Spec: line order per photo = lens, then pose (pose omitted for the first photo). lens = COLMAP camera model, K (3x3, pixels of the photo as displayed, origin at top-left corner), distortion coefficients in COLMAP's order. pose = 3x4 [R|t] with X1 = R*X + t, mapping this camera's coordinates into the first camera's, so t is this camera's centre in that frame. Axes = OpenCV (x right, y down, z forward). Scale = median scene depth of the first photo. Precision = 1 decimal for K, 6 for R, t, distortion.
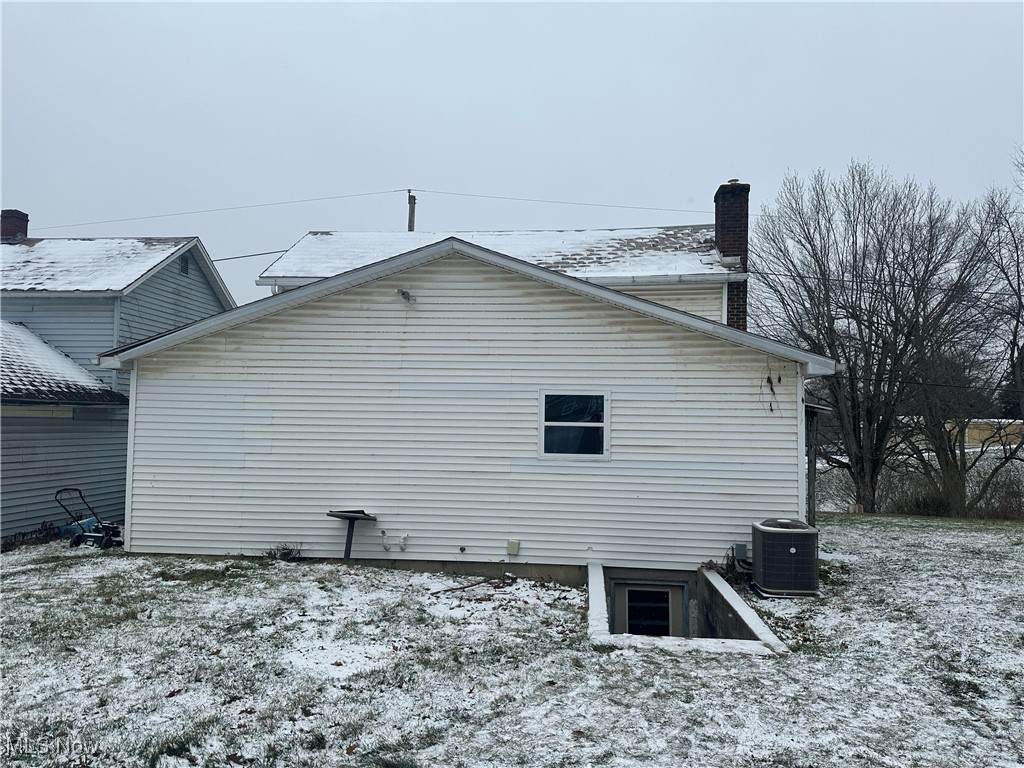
lens RADIAL K [[717.8, 0, 510.0], [0, 717.8, 388.8], [0, 0, 1]] dist [0.082141, 0.000328]
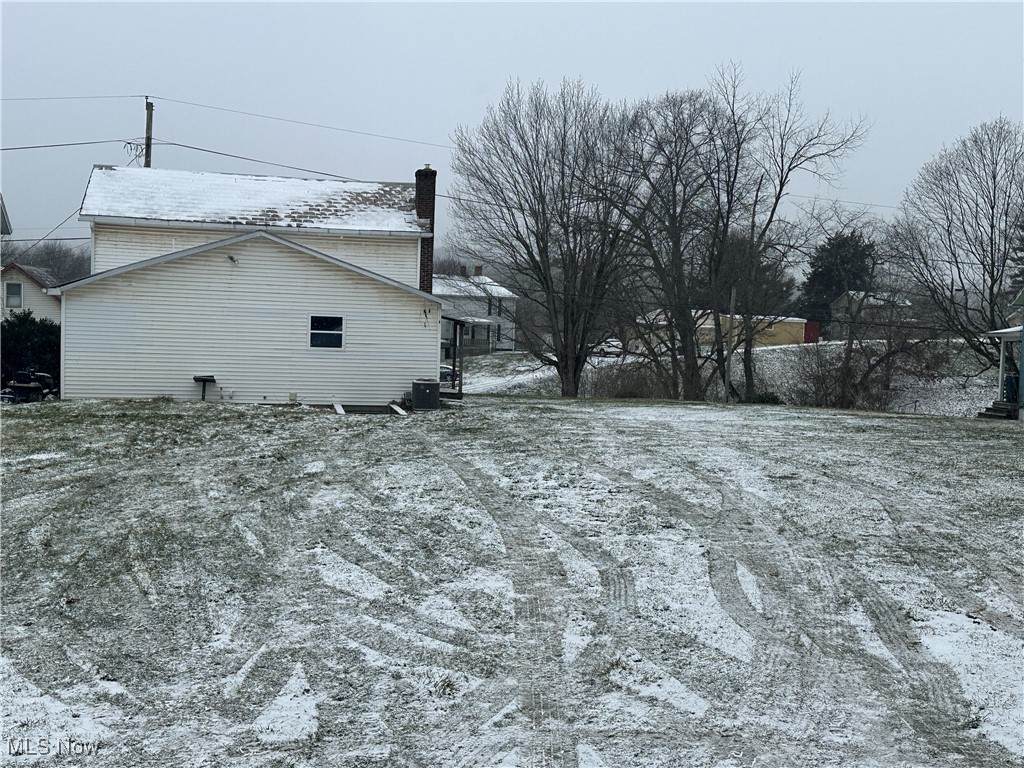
lens RADIAL K [[1163.9, 0, 512.0], [0, 1163.9, 385.5], [0, 0, 1]] dist [0.149249, 0.000000]
pose [[0.956333, -0.001327, 0.292277, -0.322830], [-0.032166, 0.993438, 0.109759, -0.154243], [-0.290504, -0.114368, 0.950014, -1.959151]]
